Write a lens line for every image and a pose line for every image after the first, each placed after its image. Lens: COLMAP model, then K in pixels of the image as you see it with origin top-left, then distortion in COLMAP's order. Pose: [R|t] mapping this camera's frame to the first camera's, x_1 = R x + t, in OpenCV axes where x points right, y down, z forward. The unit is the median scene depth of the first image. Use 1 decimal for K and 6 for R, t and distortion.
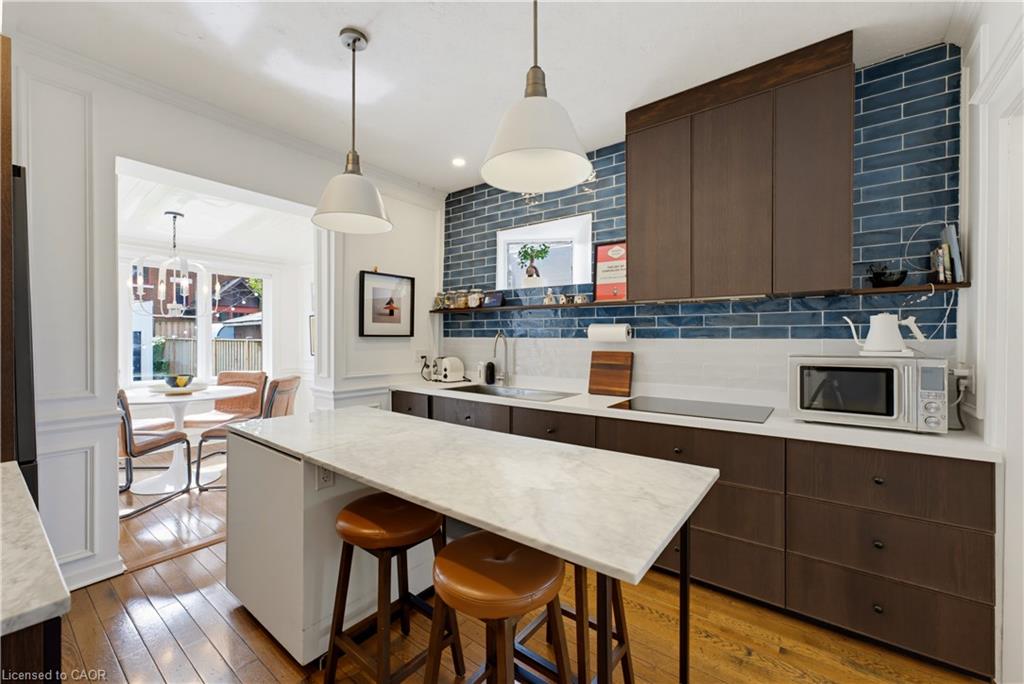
lens RADIAL K [[411.9, 0, 517.8], [0, 411.9, 339.4], [0, 0, 1]] dist [-0.003444, 0.000811]
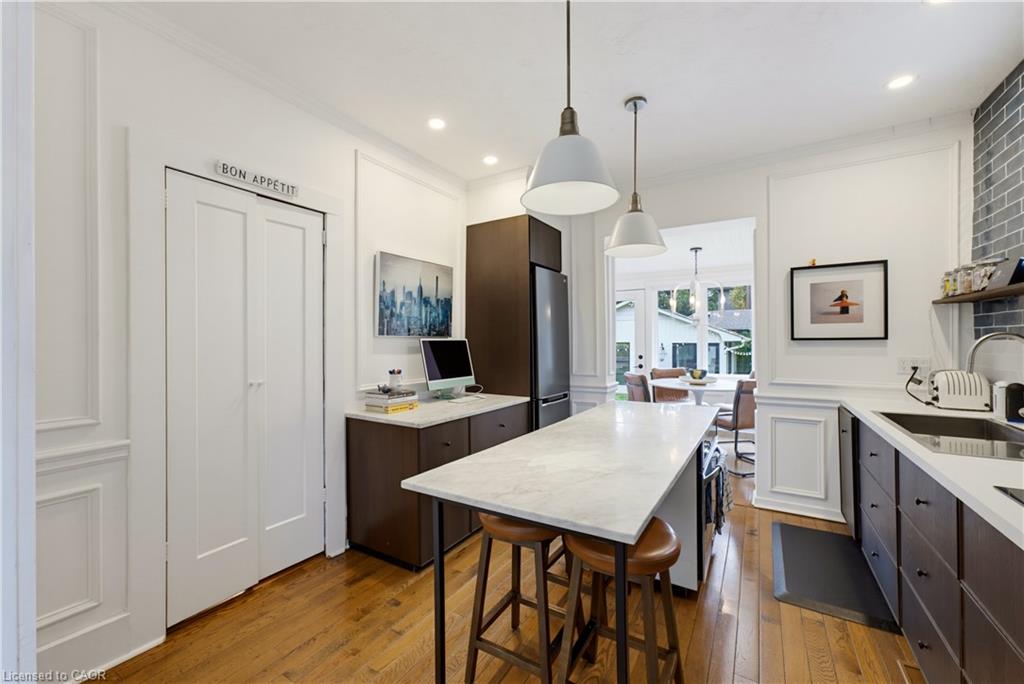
lens RADIAL K [[411.9, 0, 517.8], [0, 411.9, 339.4], [0, 0, 1]] dist [-0.003444, 0.000811]
pose [[0.117843, -0.007042, -0.993007, 0.449624], [0.001906, 0.999975, -0.006865, -0.003115], [0.993030, -0.001083, 0.117853, 0.281240]]
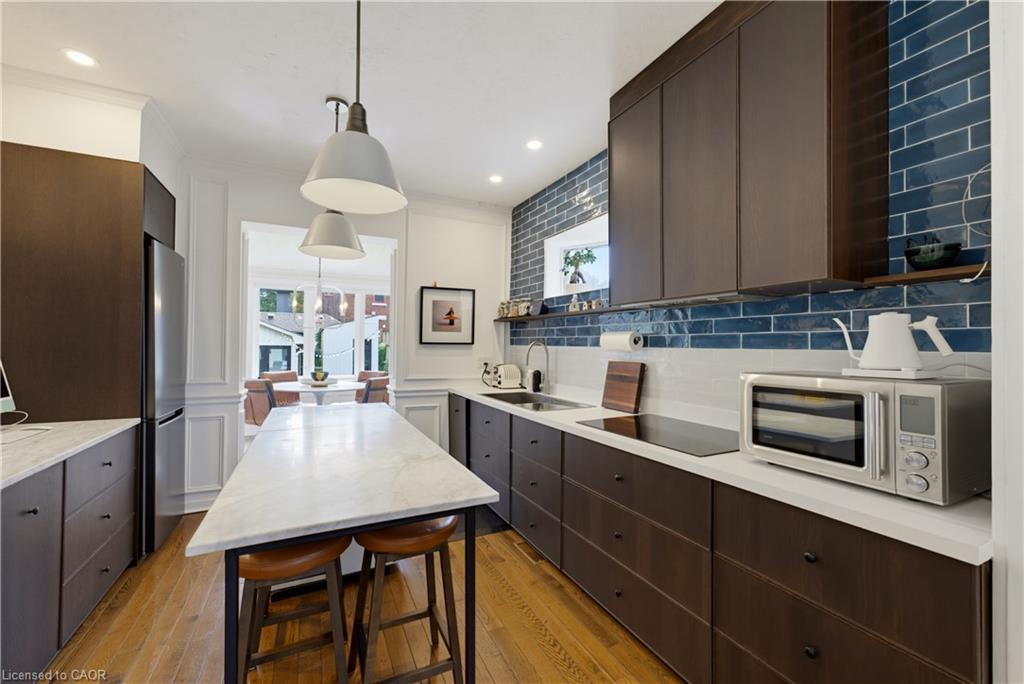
lens RADIAL K [[413.7, 0, 512.0], [0, 413.7, 342.0], [0, 0, 1]] dist [-0.042535, 0.024739]
pose [[0.896164, 0.003757, -0.443706, 0.354563], [-0.010161, 0.999876, -0.012055, -0.000885], [0.443606, 0.015311, 0.896091, 0.079054]]
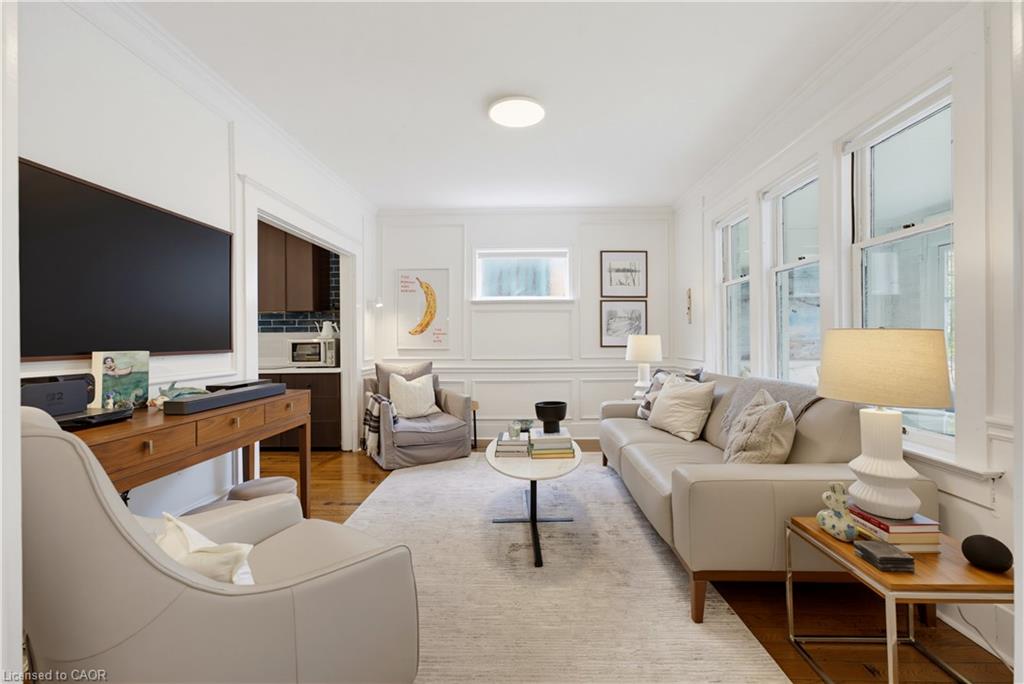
lens RADIAL K [[413.7, 0, 512.0], [0, 413.7, 342.0], [0, 0, 1]] dist [-0.042535, 0.024739]
pose [[0.819392, -0.008303, 0.573173, 0.215404], [0.009392, 0.999955, 0.001059, 0.038213], [-0.573156, 0.004516, 0.819434, -0.917639]]
